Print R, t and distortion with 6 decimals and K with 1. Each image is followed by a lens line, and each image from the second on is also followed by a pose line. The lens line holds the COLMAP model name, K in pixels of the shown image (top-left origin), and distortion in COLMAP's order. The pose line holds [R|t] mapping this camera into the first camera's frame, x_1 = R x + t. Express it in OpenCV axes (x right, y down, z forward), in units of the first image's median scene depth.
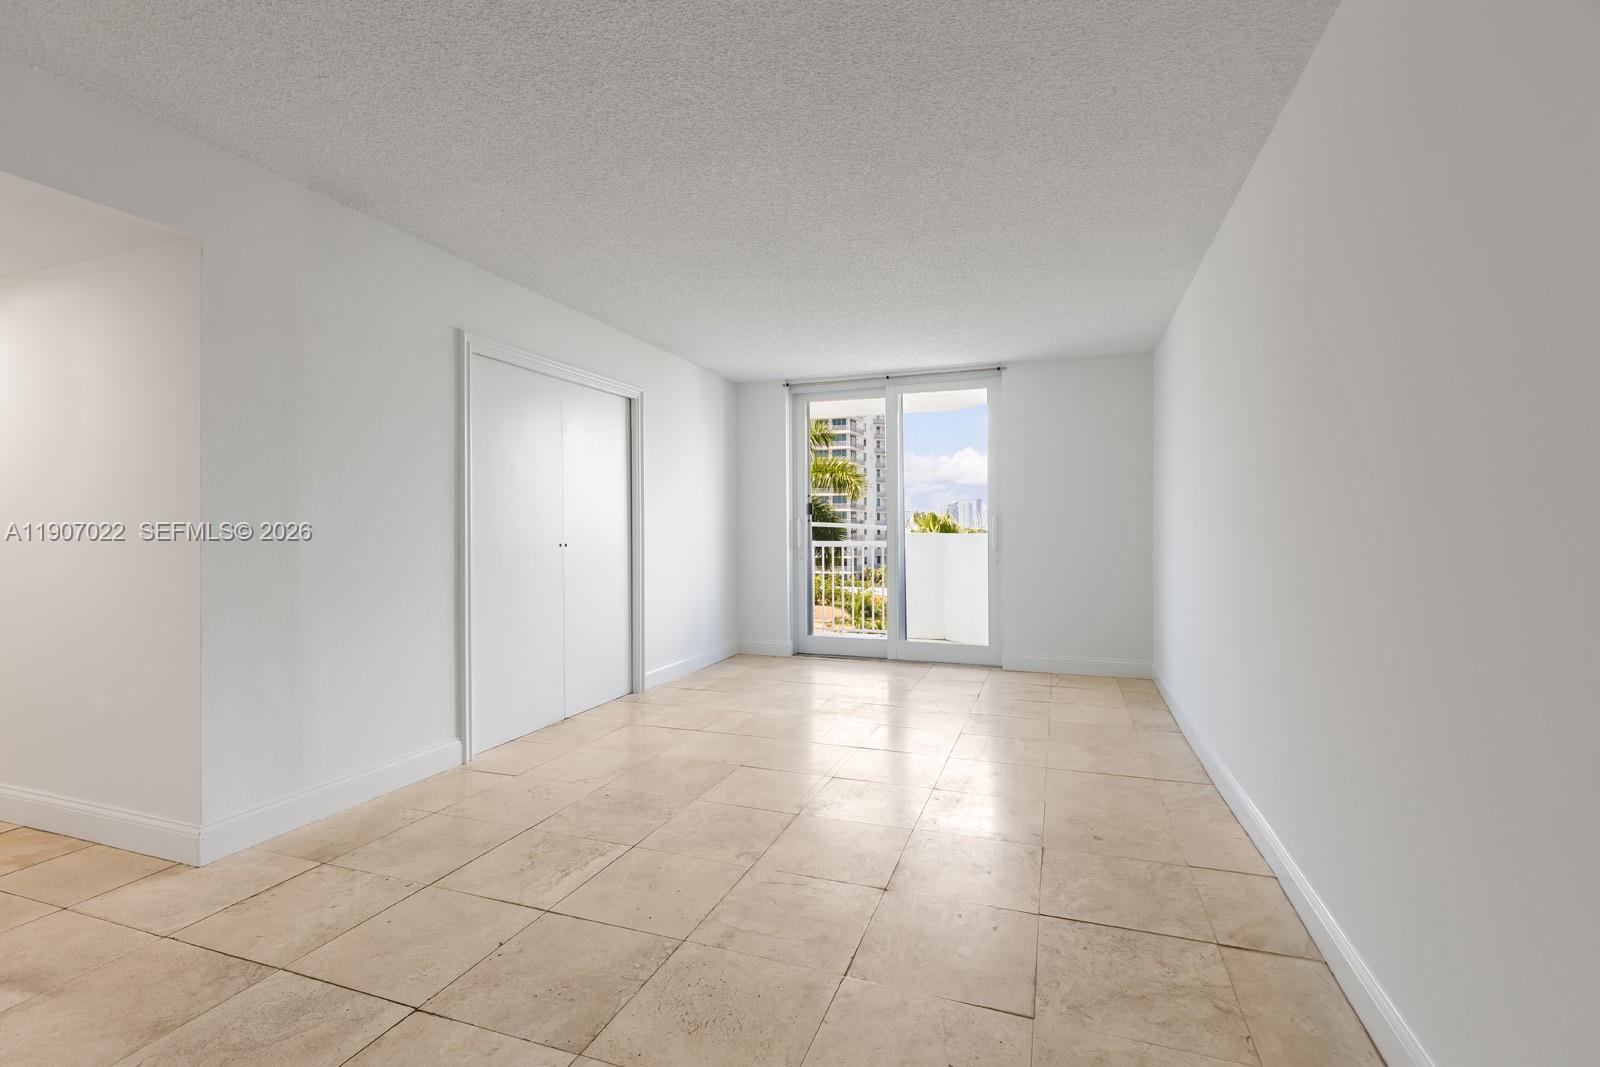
lens RADIAL K [[714.5, 0, 800.0], [0, 714.5, 533.5], [0, 0, 1]] dist [0.004085, 0.000183]
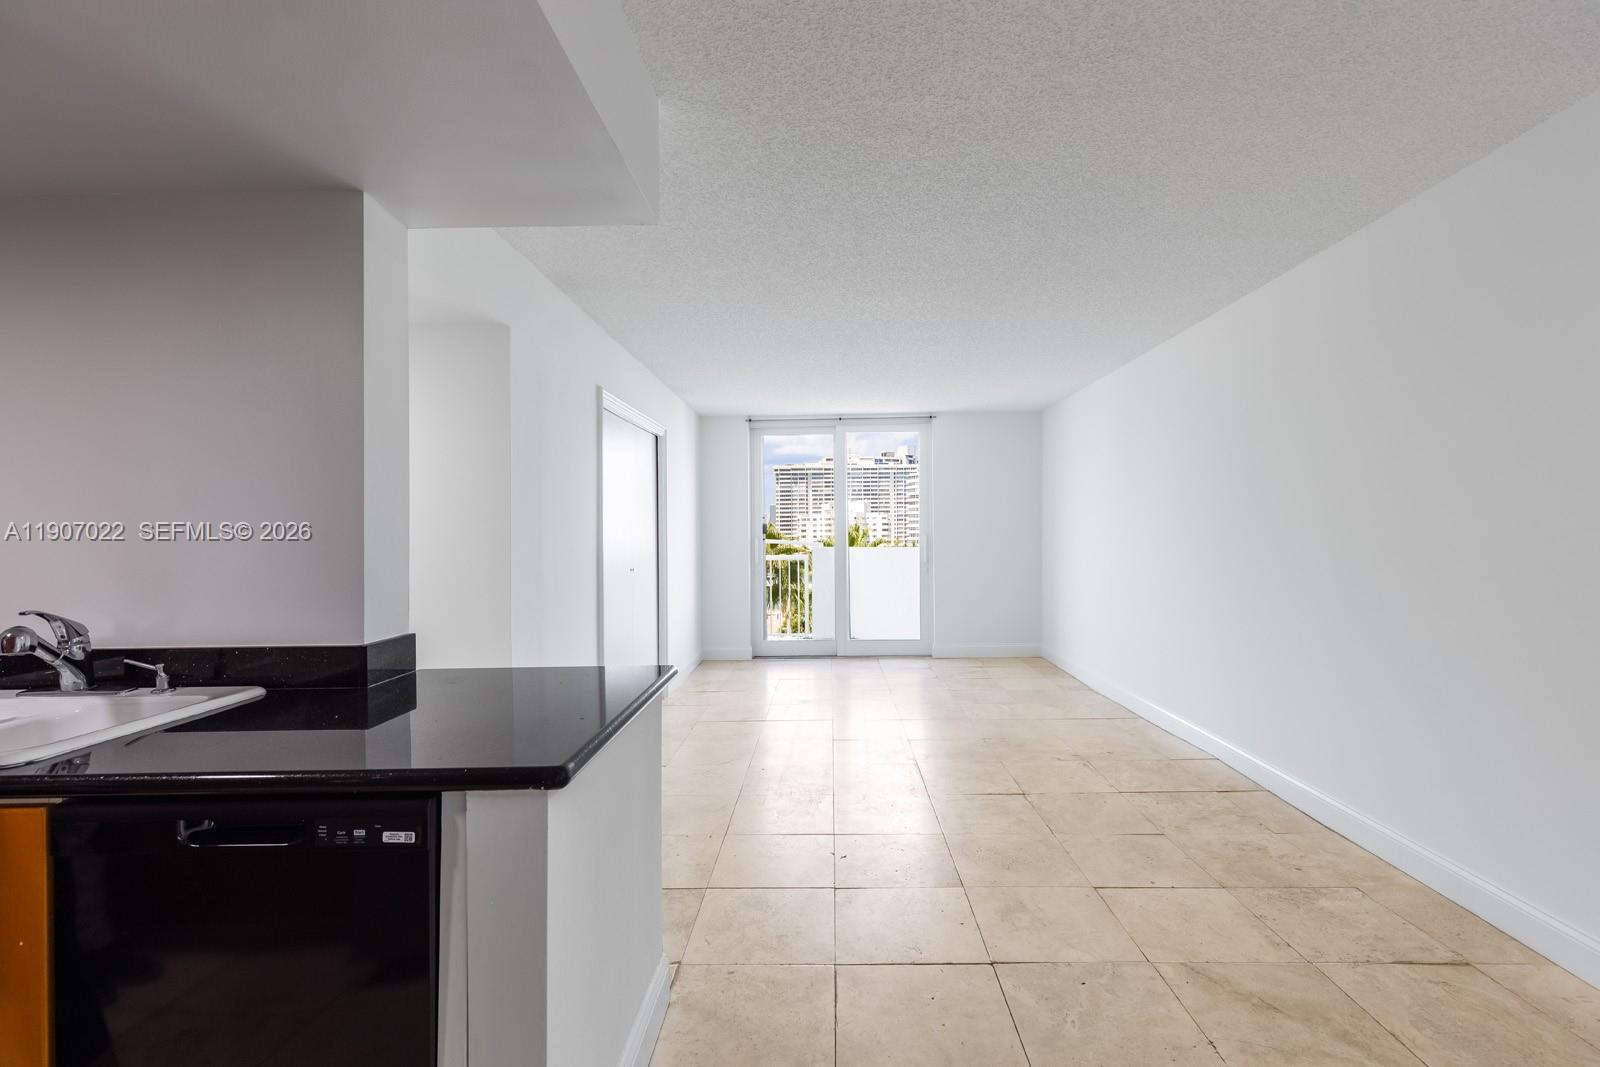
lens RADIAL K [[733.0, 0, 800.0], [0, 733.0, 533.5], [0, 0, 1]] dist [0.001199, 0.000106]
pose [[0.948121, -0.012009, 0.317684, -0.336961], [0.014119, 0.999891, -0.004342, -0.023659], [-0.317597, 0.008602, 0.948187, -0.137570]]
